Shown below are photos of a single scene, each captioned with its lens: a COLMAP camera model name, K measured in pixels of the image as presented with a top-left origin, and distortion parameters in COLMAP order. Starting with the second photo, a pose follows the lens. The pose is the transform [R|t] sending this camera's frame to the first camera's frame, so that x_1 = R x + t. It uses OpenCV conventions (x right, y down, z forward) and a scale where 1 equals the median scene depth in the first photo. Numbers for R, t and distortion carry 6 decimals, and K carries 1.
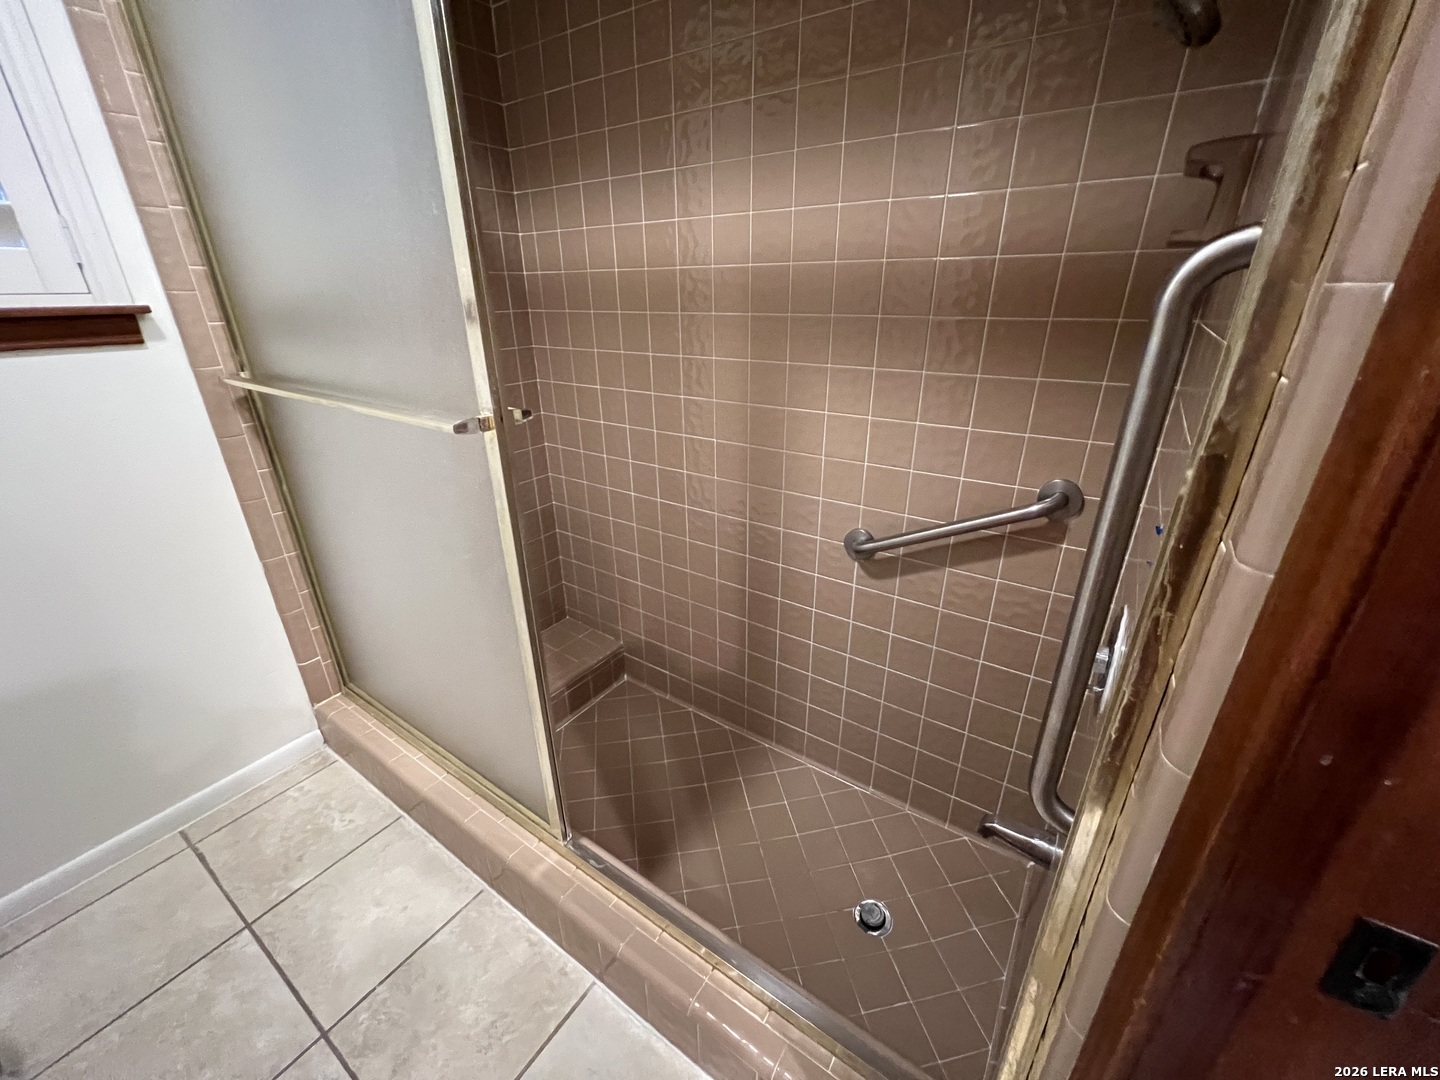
lens RADIAL K [[578.9, 0, 717.5], [0, 578.9, 537.2], [0, 0, 1]] dist [-0.001238, 0.000062]
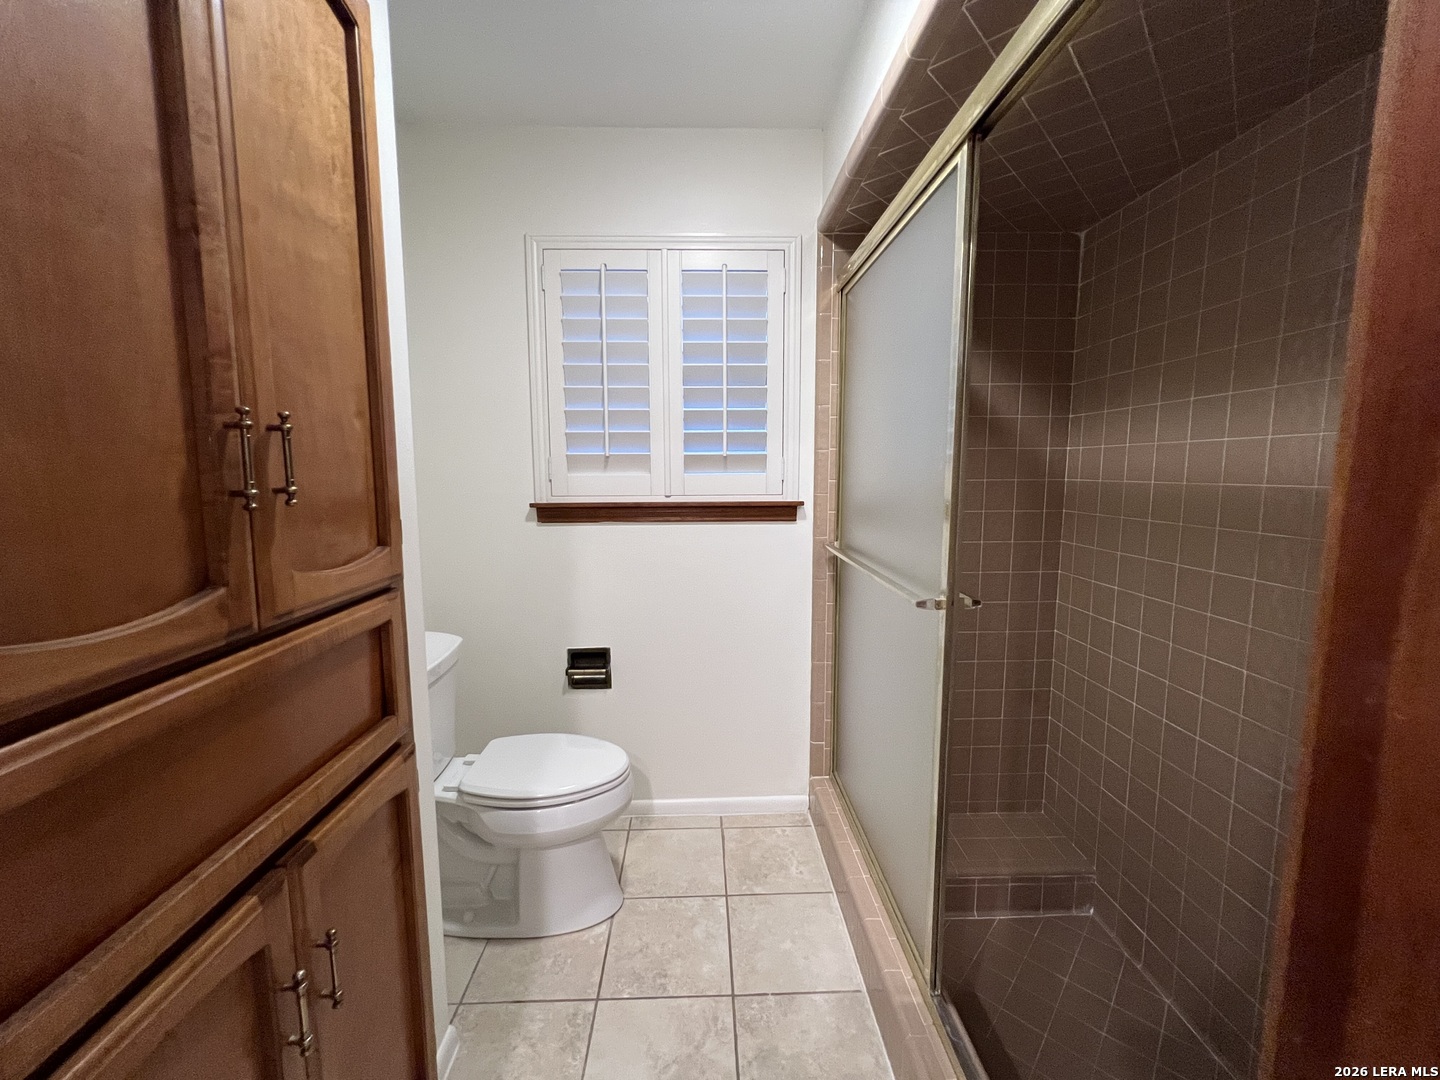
lens RADIAL K [[578.9, 0, 719.4], [0, 578.9, 536.2], [0, 0, 1]] dist [-0.001238, 0.000062]
pose [[0.595198, 0.100222, -0.797305, 0.221914], [-0.317940, 0.940599, -0.119112, -0.009425], [0.738007, 0.324390, 0.591707, -0.157056]]
